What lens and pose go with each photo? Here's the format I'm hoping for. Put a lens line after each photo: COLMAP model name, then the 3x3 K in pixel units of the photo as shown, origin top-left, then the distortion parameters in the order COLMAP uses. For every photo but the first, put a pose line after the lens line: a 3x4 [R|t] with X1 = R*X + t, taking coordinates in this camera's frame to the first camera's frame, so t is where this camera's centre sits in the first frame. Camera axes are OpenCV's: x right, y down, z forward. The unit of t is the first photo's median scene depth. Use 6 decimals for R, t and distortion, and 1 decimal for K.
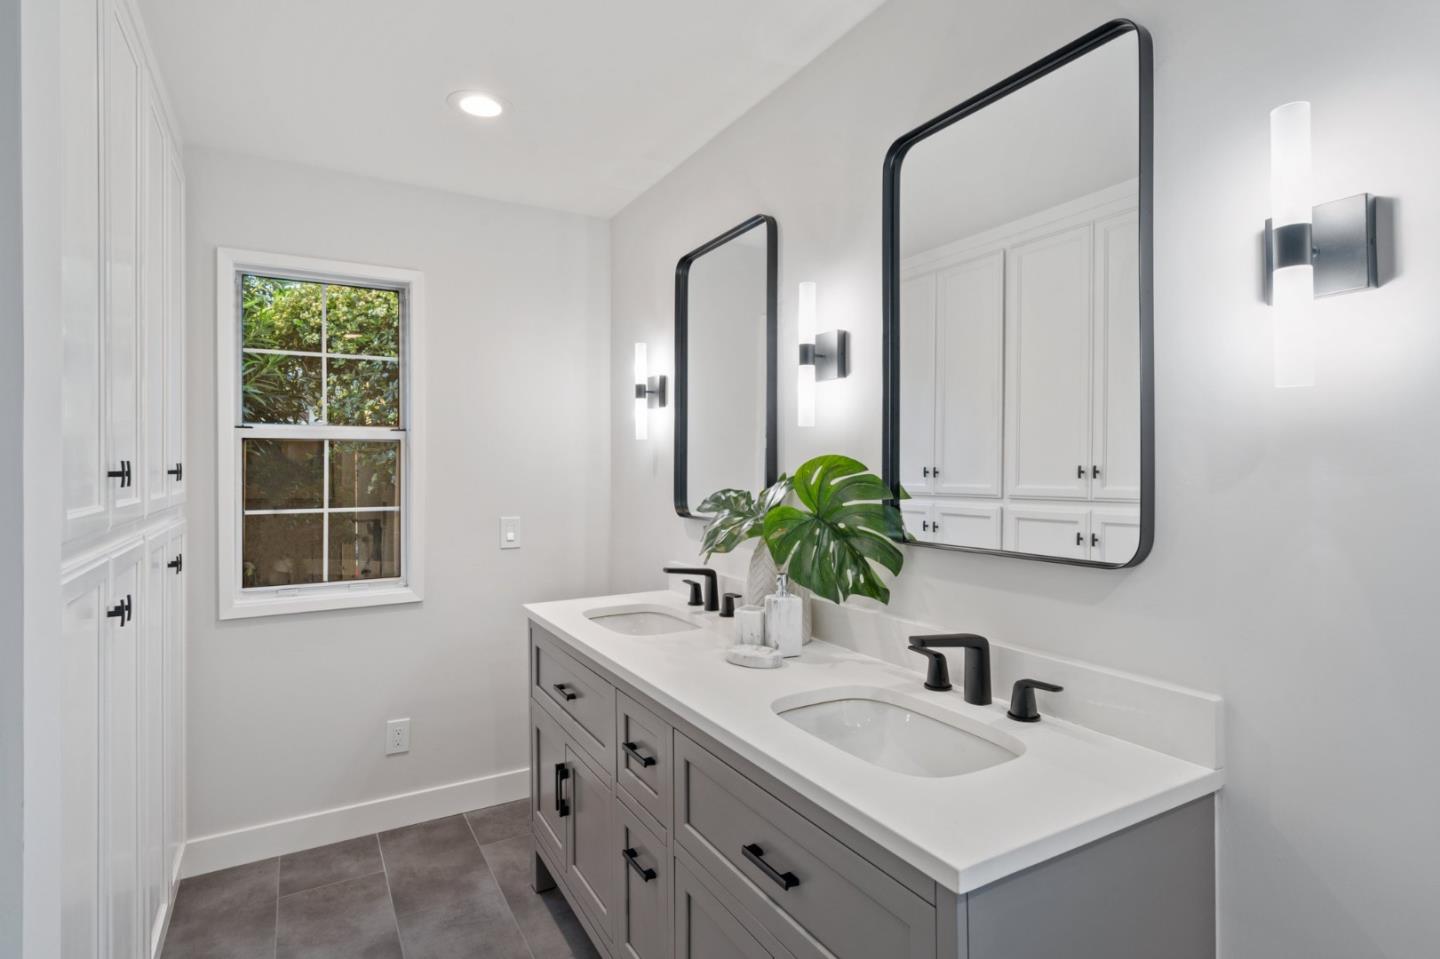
lens RADIAL K [[754.9, 0, 741.0], [0, 754.9, 463.5], [0, 0, 1]] dist [0.004171, 0.000481]
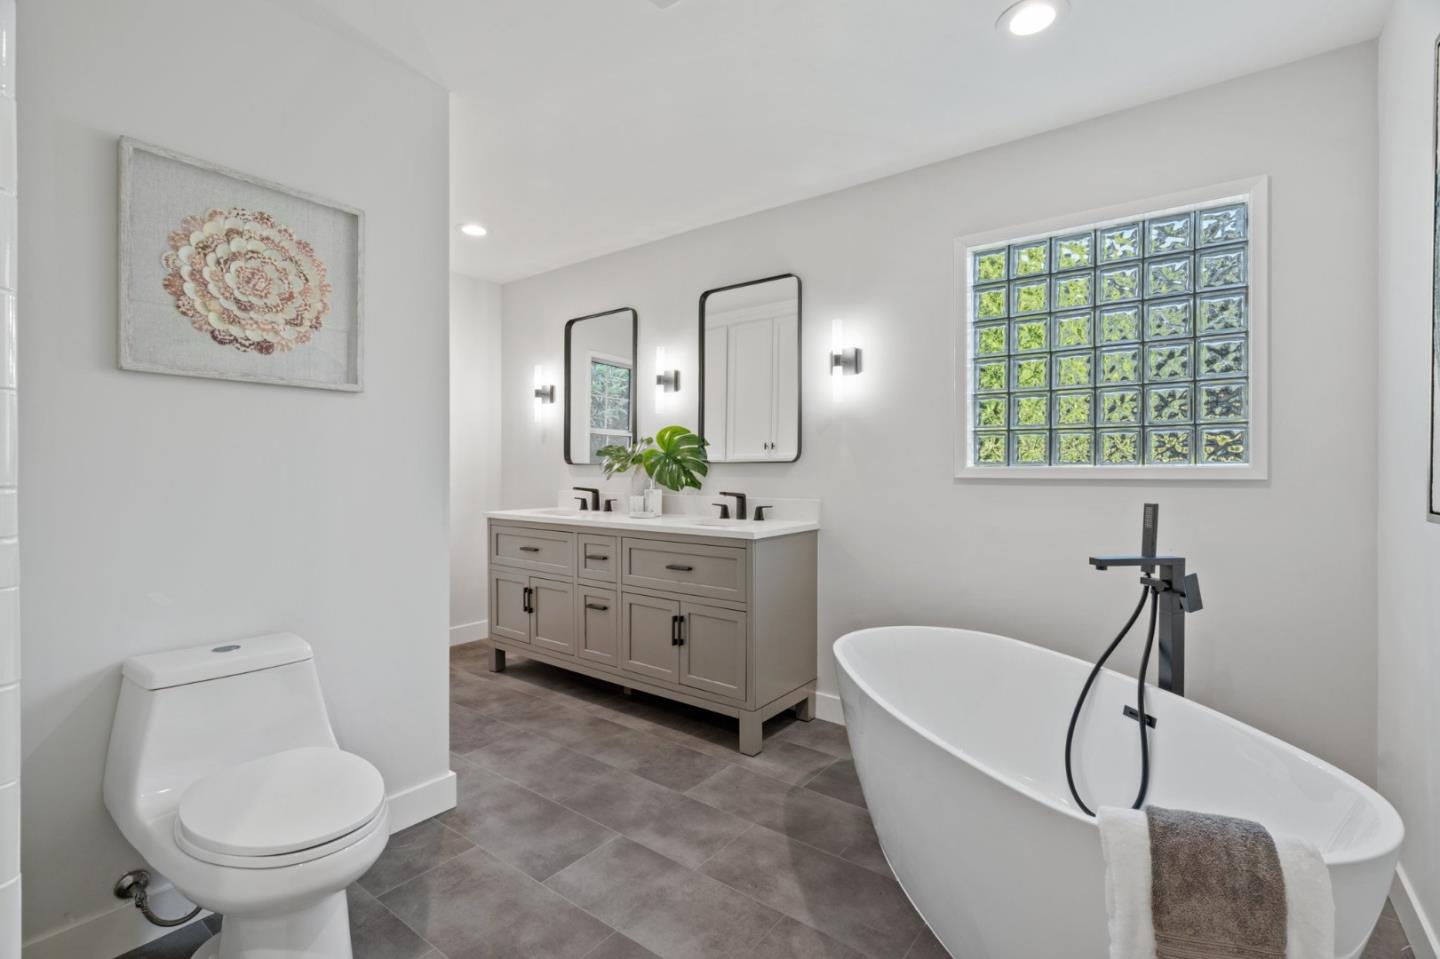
lens RADIAL K [[656.3, 0, 748.4], [0, 656.3, 493.6], [0, 0, 1]] dist [-0.003412, -0.000140]
pose [[0.908966, -0.015005, 0.416601, -0.496507], [-0.001257, 0.999249, 0.038731, 0.113955], [-0.416869, -0.035729, 0.908264, -0.871537]]
